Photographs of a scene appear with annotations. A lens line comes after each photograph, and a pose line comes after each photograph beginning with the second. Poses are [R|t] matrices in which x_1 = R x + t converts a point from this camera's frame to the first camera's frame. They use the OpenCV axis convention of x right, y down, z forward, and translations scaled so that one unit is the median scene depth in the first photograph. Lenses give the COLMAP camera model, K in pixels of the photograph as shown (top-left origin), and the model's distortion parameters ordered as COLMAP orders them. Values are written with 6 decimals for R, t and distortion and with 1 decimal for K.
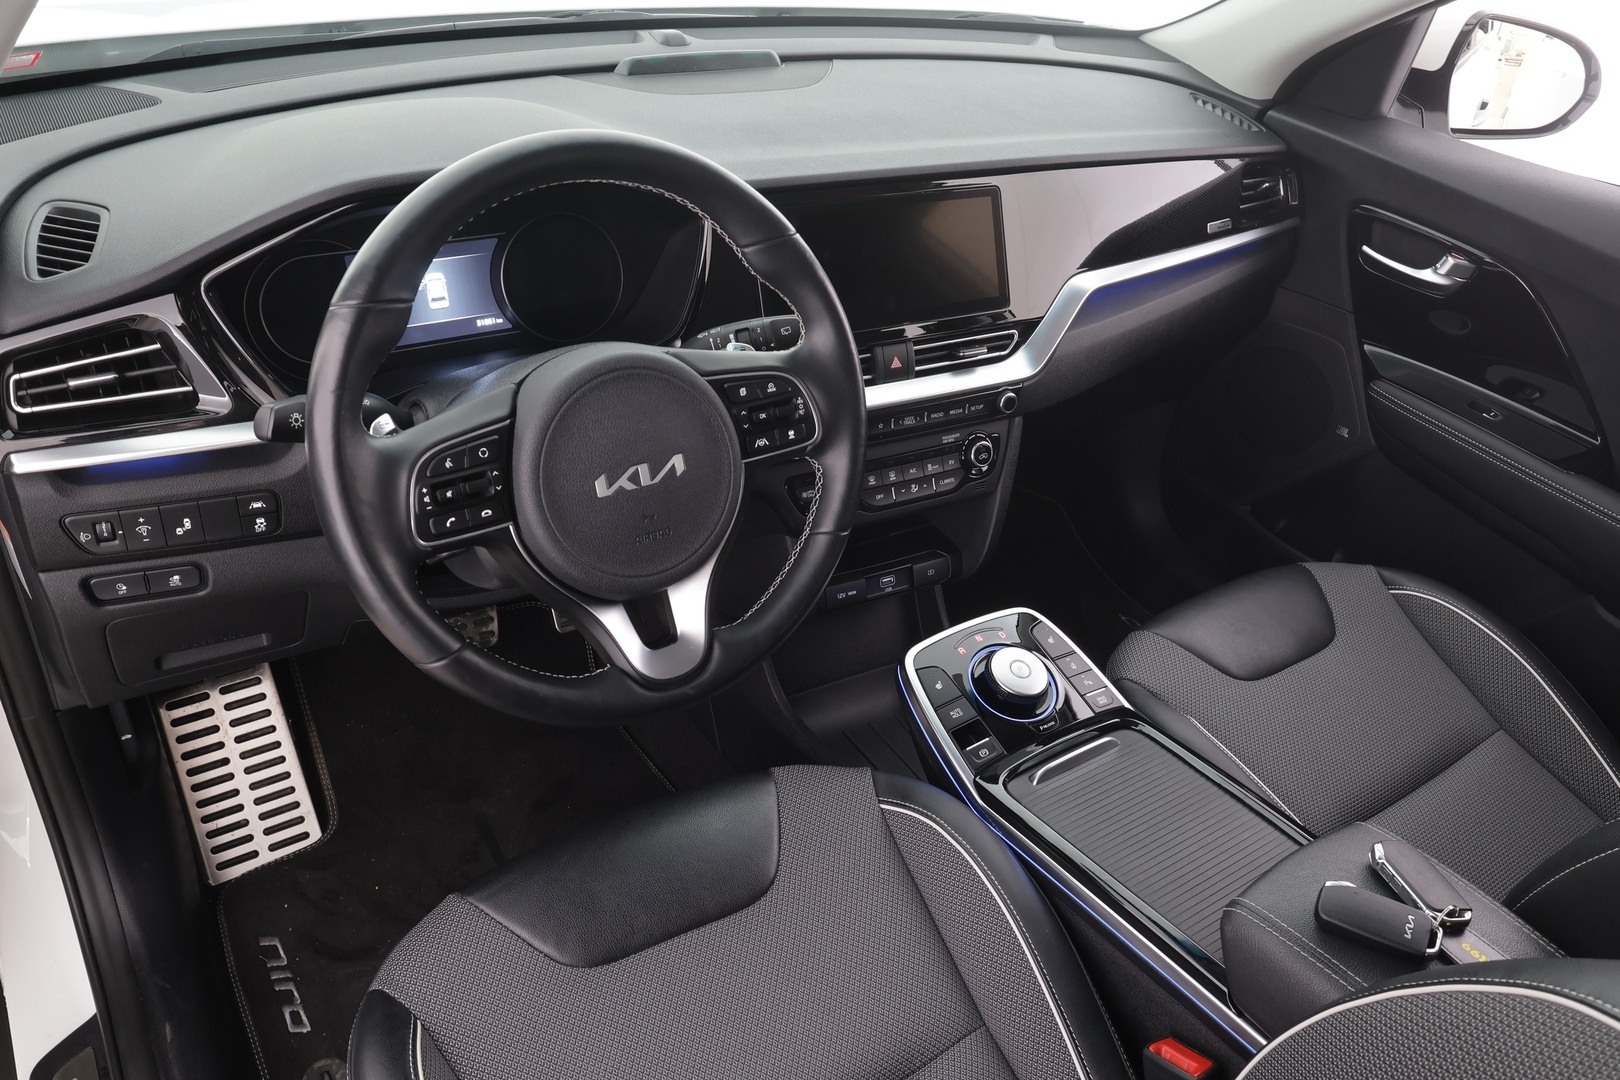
lens RADIAL K [[1176.3, 0, 806.2], [0, 1176.3, 543.2], [0, 0, 1]] dist [0.001241, 0.003867]
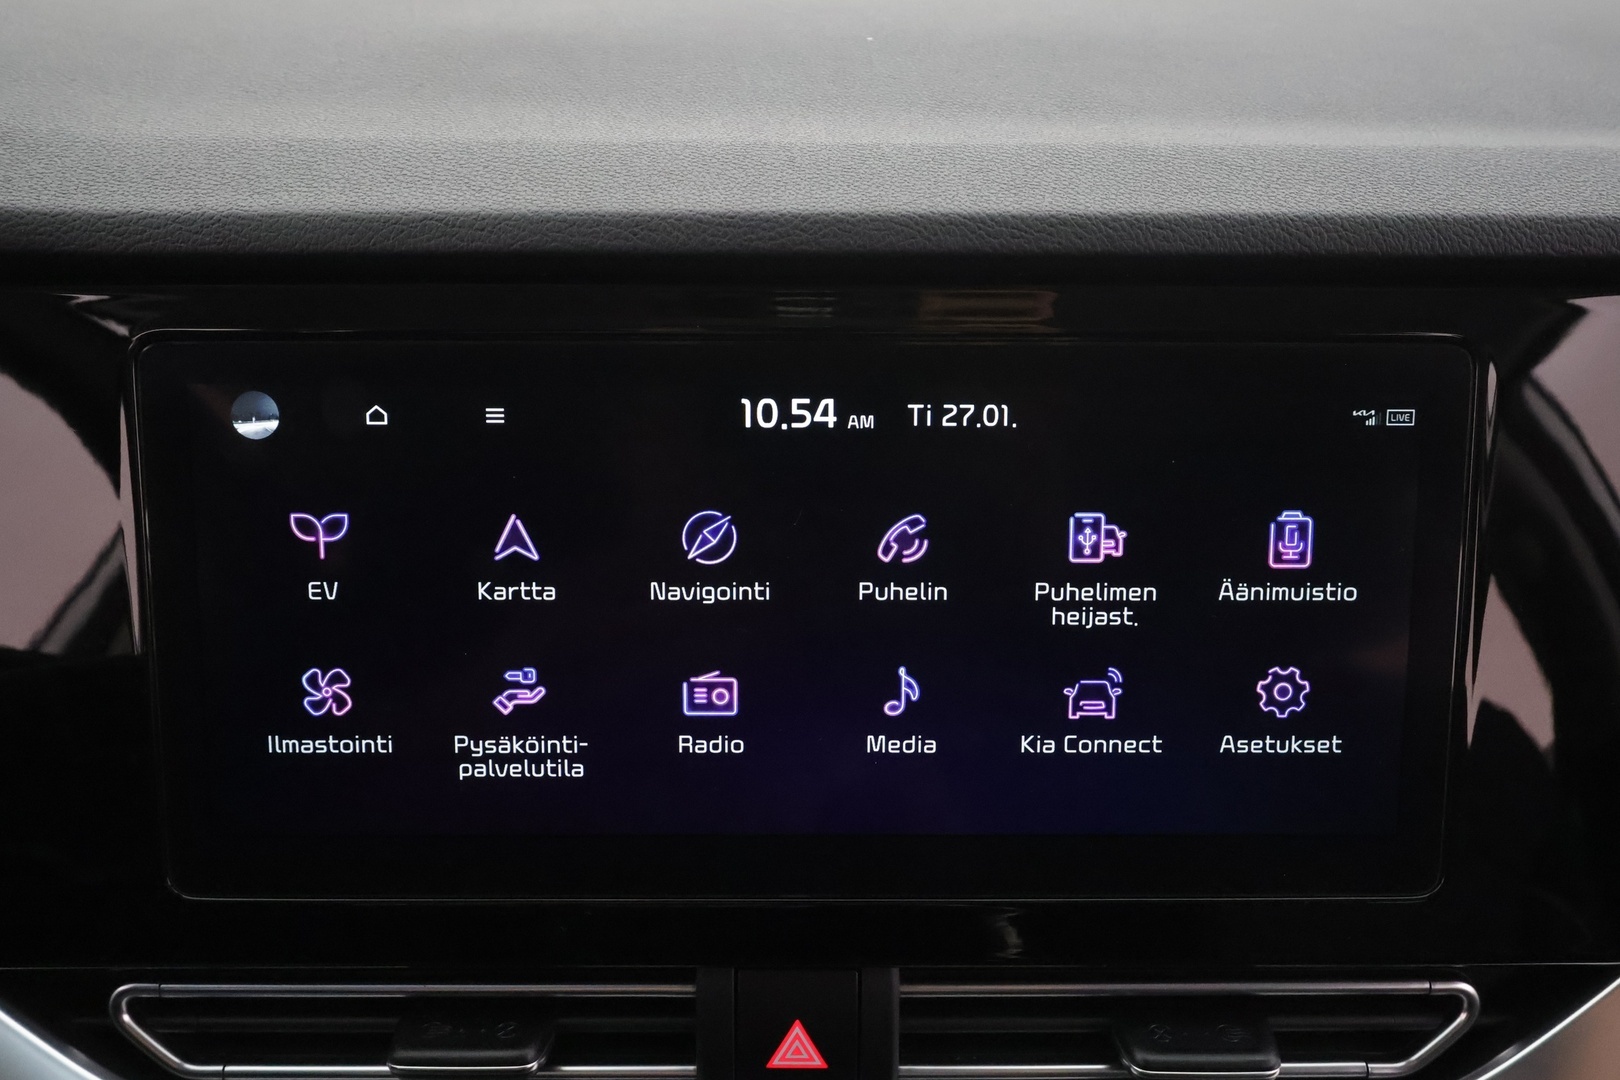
lens RADIAL K [[1352.8, 0, 809.7], [0, 1352.8, 541.9], [0, 0, 1]] dist [-0.021881, -0.003238]
pose [[0.874627, 0.194902, -0.443893, 0.188632], [-0.211111, 0.977373, 0.013176, -0.270602], [0.436417, 0.082187, 0.895983, 0.816449]]
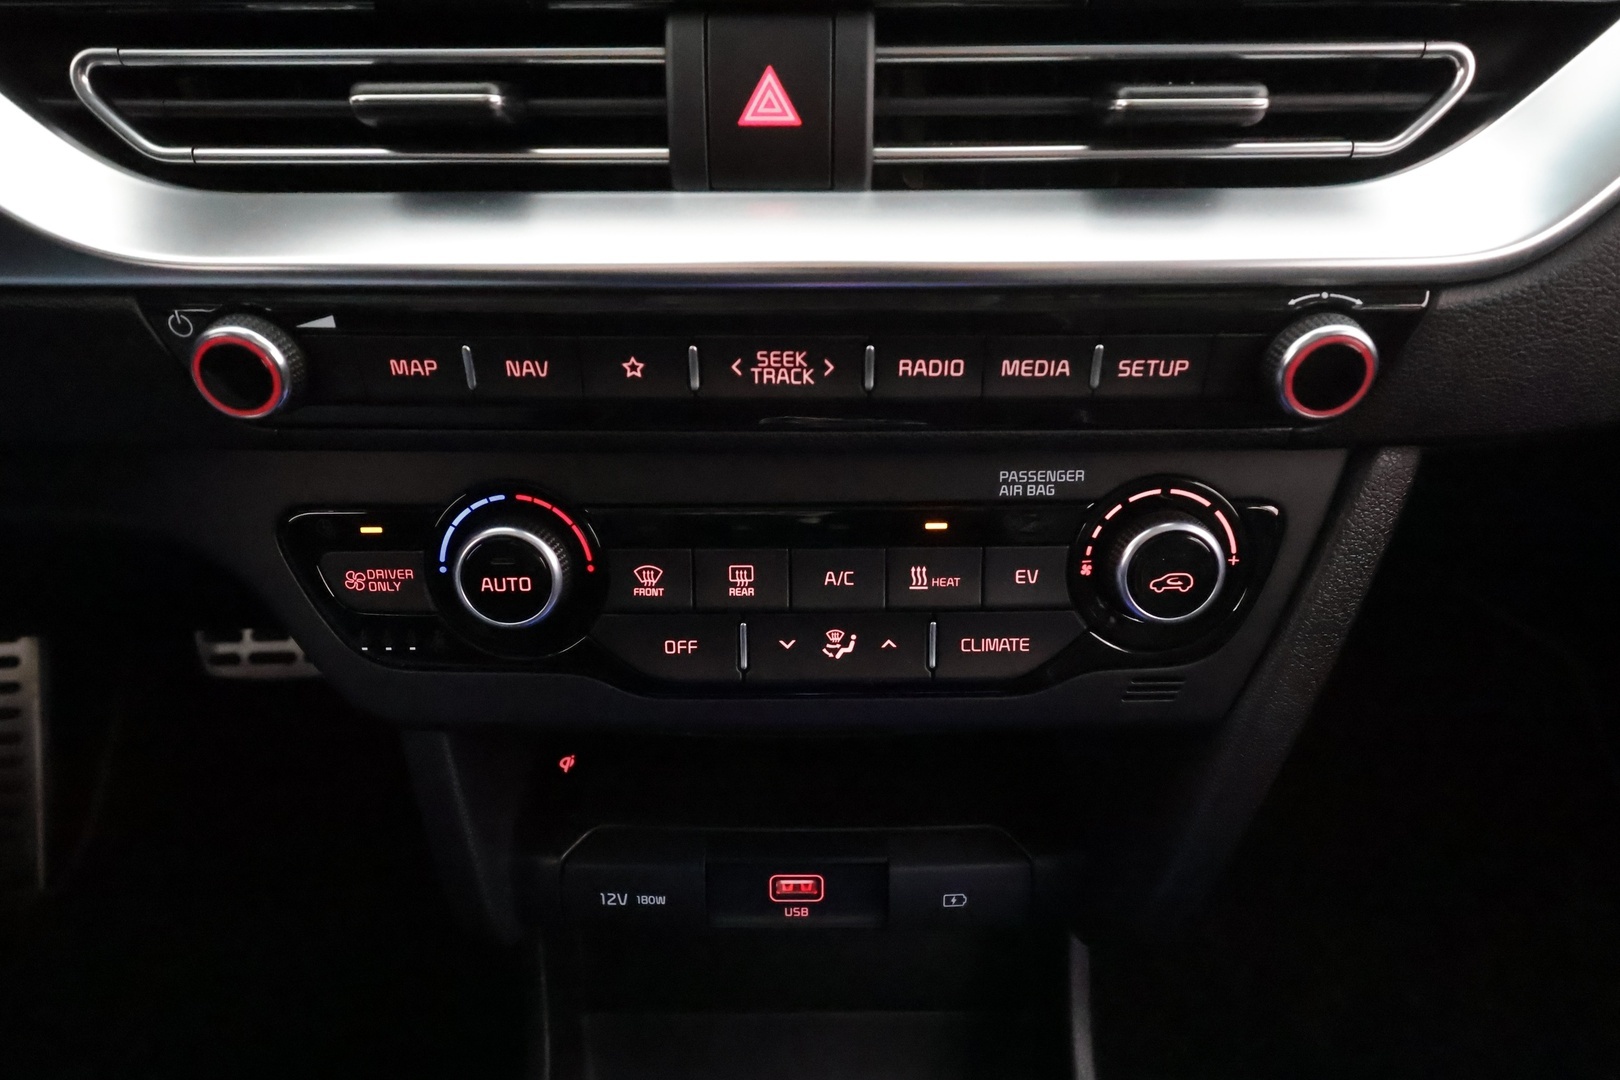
lens RADIAL K [[997.8, 0, 801.3], [0, 997.8, 545.6], [0, 0, 1]] dist [0.007449, -0.001745]
pose [[0.869138, 0.224422, -0.440720, 0.198009], [-0.206808, 0.974386, 0.088330, -0.095859], [0.449255, 0.014373, 0.893288, 0.896870]]
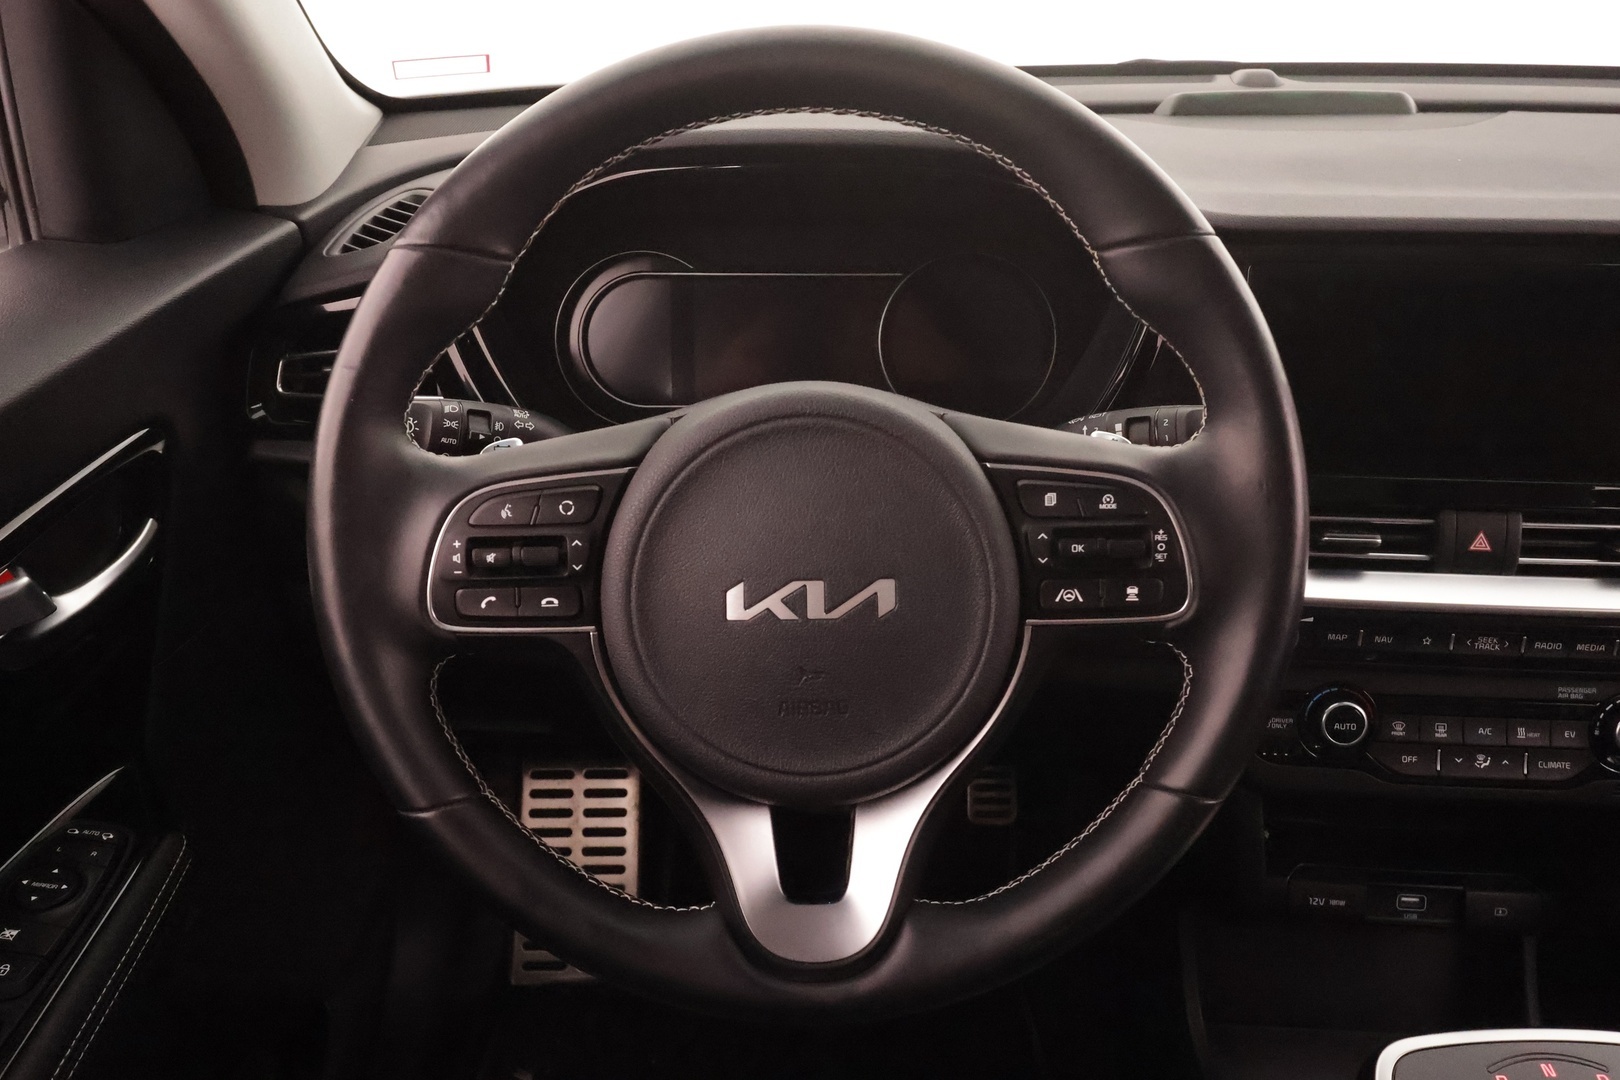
lens RADIAL K [[1176.3, 0, 808.5], [0, 1176.3, 542.1], [0, 0, 1]] dist [0.001241, 0.003867]
pose [[0.834287, 0.174396, -0.523020, 0.111521], [-0.246668, 0.966481, -0.071205, -0.031201], [0.493071, 0.188418, 0.849341, 0.360329]]
